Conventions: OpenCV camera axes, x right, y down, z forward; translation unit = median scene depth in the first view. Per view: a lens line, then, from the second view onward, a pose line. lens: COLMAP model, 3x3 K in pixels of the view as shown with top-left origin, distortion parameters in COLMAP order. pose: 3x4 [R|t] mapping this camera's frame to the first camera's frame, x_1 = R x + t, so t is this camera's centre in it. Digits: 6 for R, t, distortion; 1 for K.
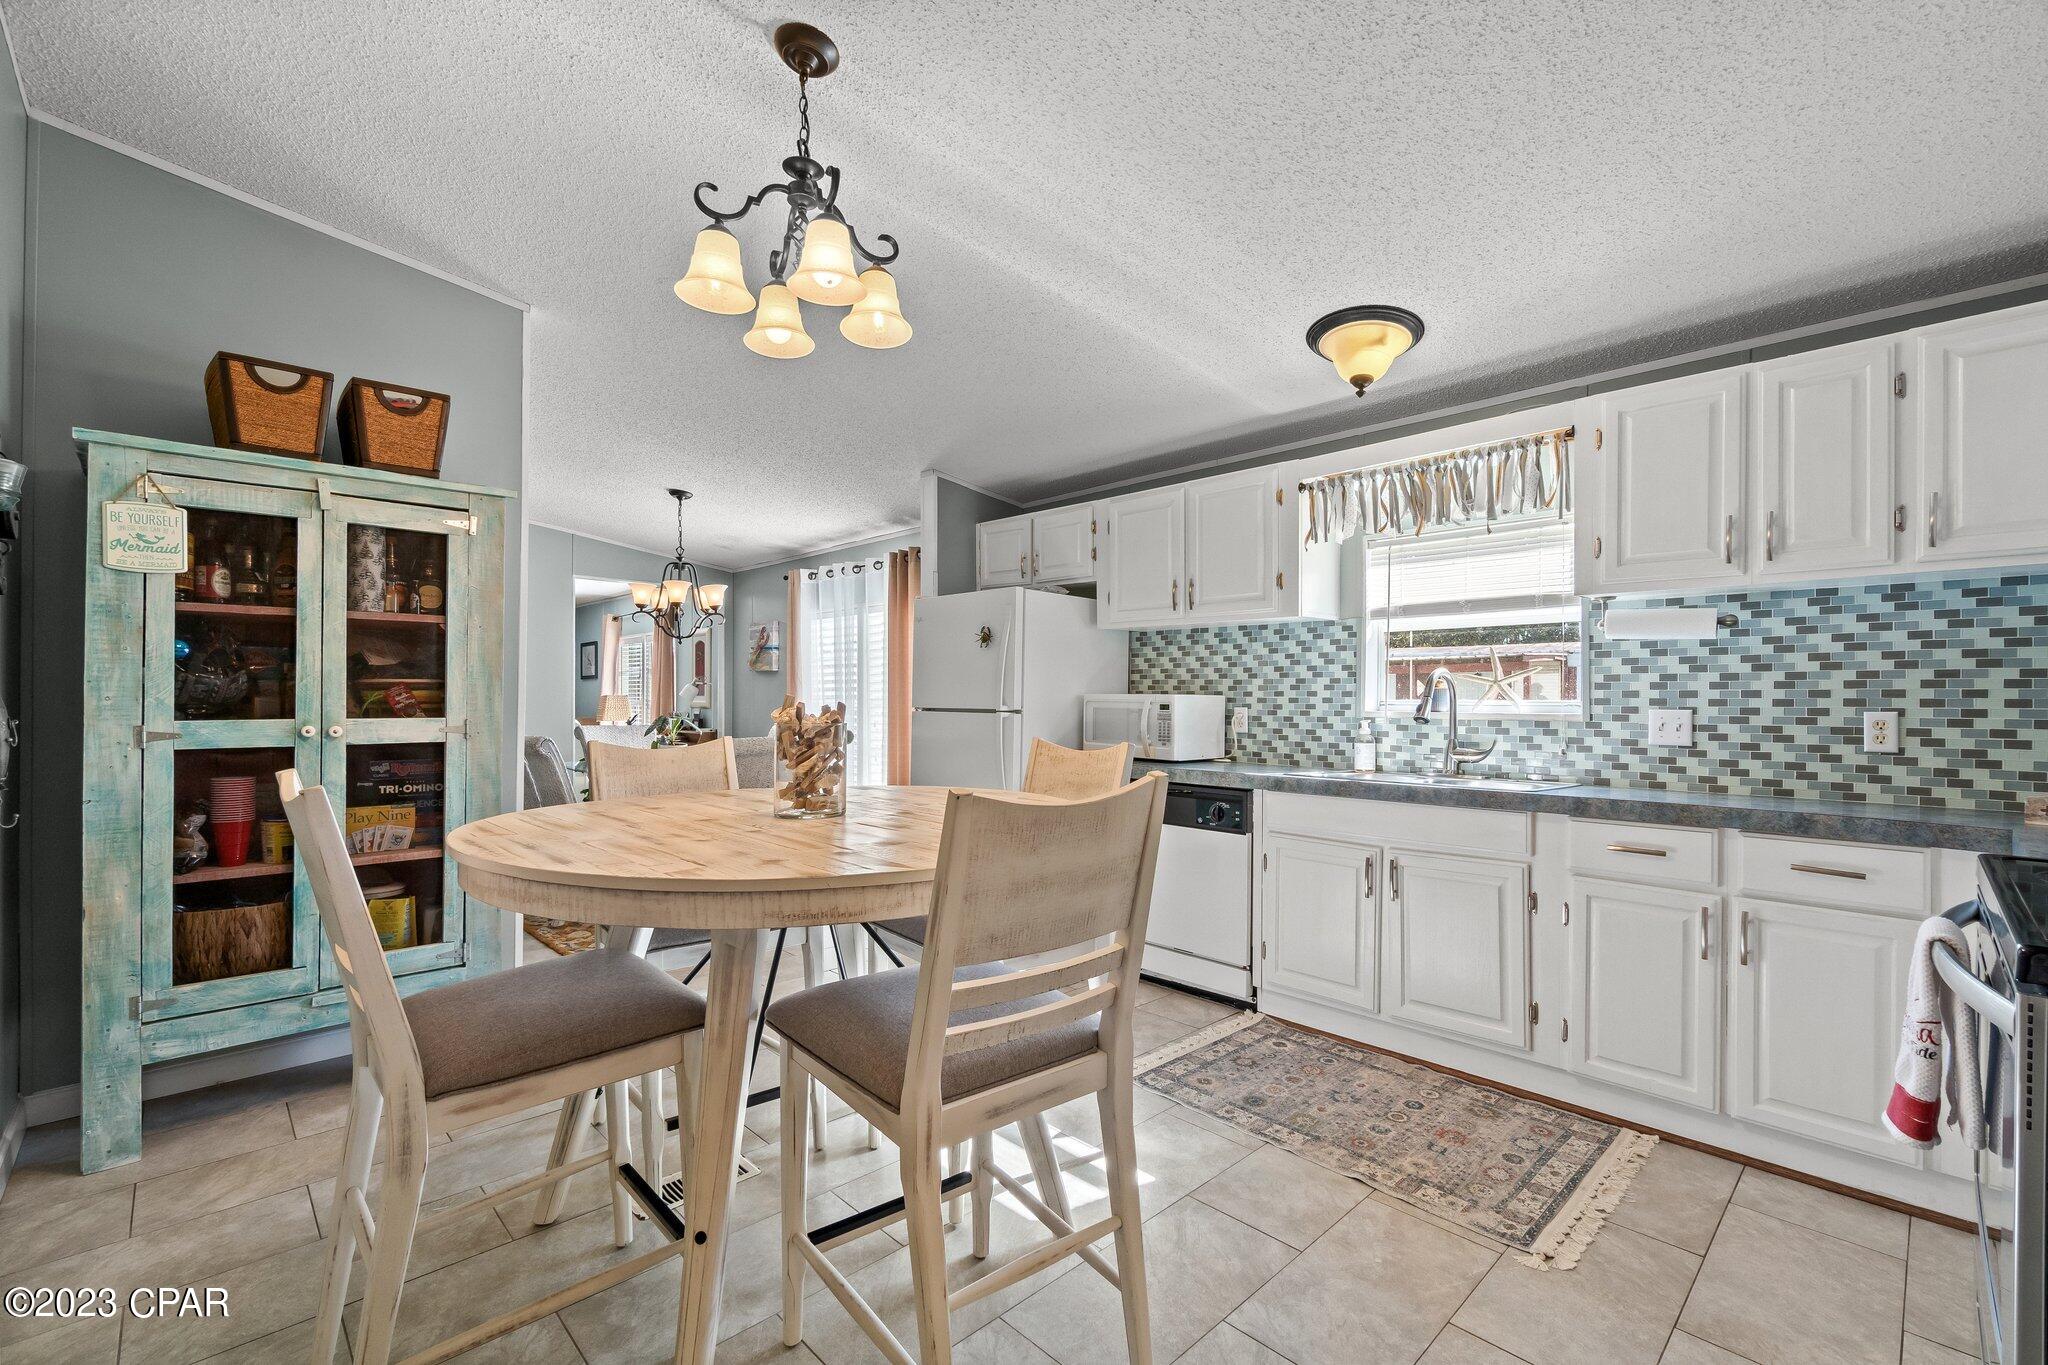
lens RADIAL K [[882.5, 0, 1025.6], [0, 882.5, 690.8], [0, 0, 1]] dist [-0.001736, 0.001395]
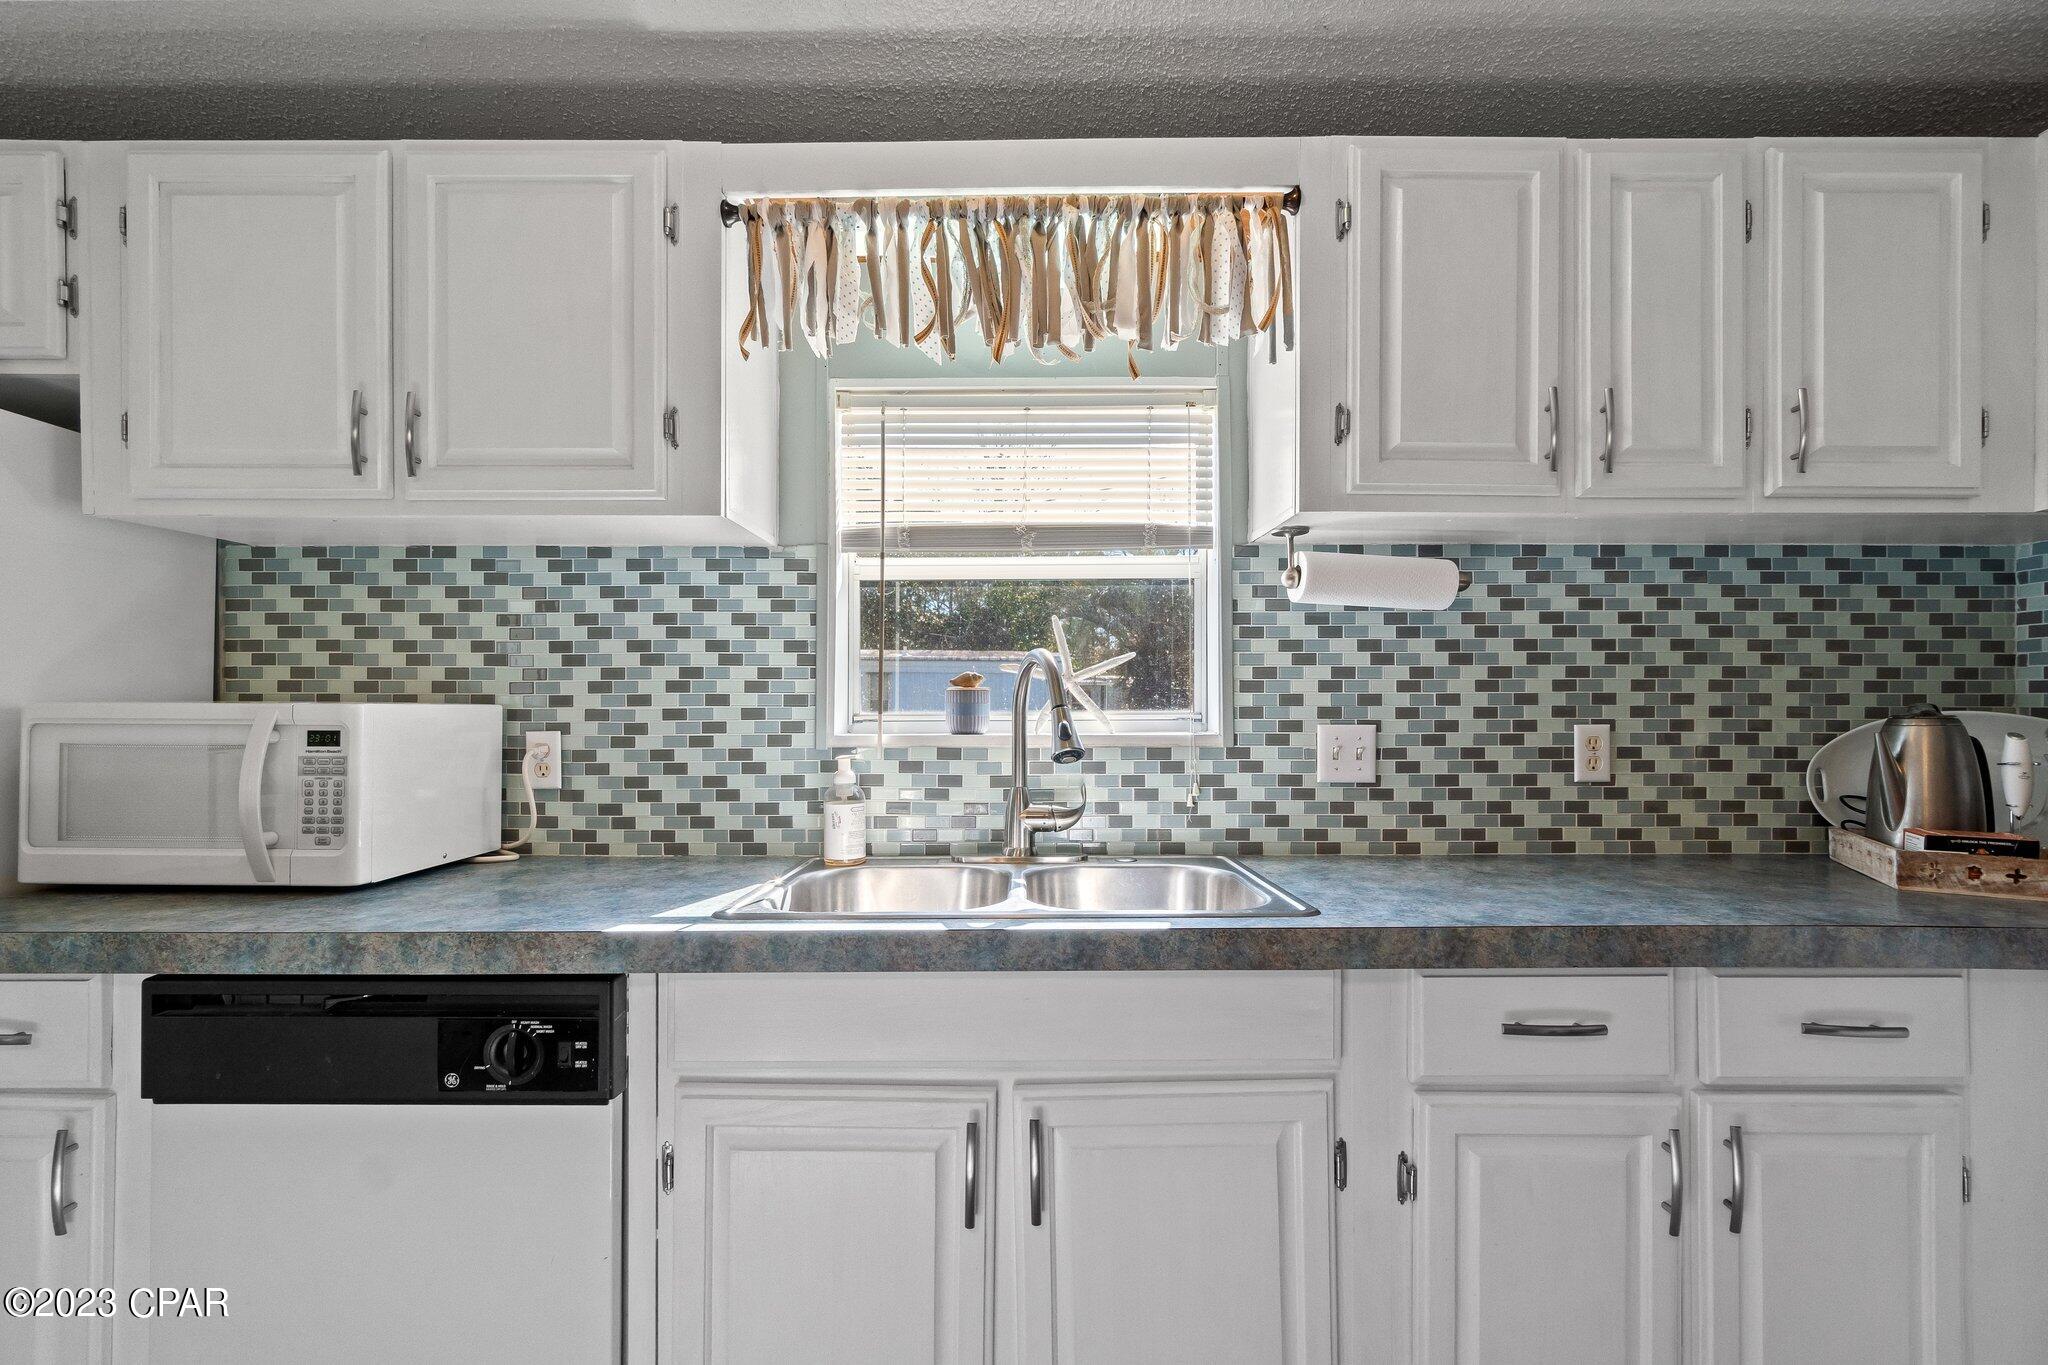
lens RADIAL K [[882.5, 0, 1019.8], [0, 882.5, 694.8], [0, 0, 1]] dist [-0.001736, 0.001395]
pose [[0.689819, 0.000171, 0.723982, 0.101446], [-0.000409, 1.000000, 0.000154, 0.000362], [-0.723982, -0.000402, 0.689819, 0.596591]]
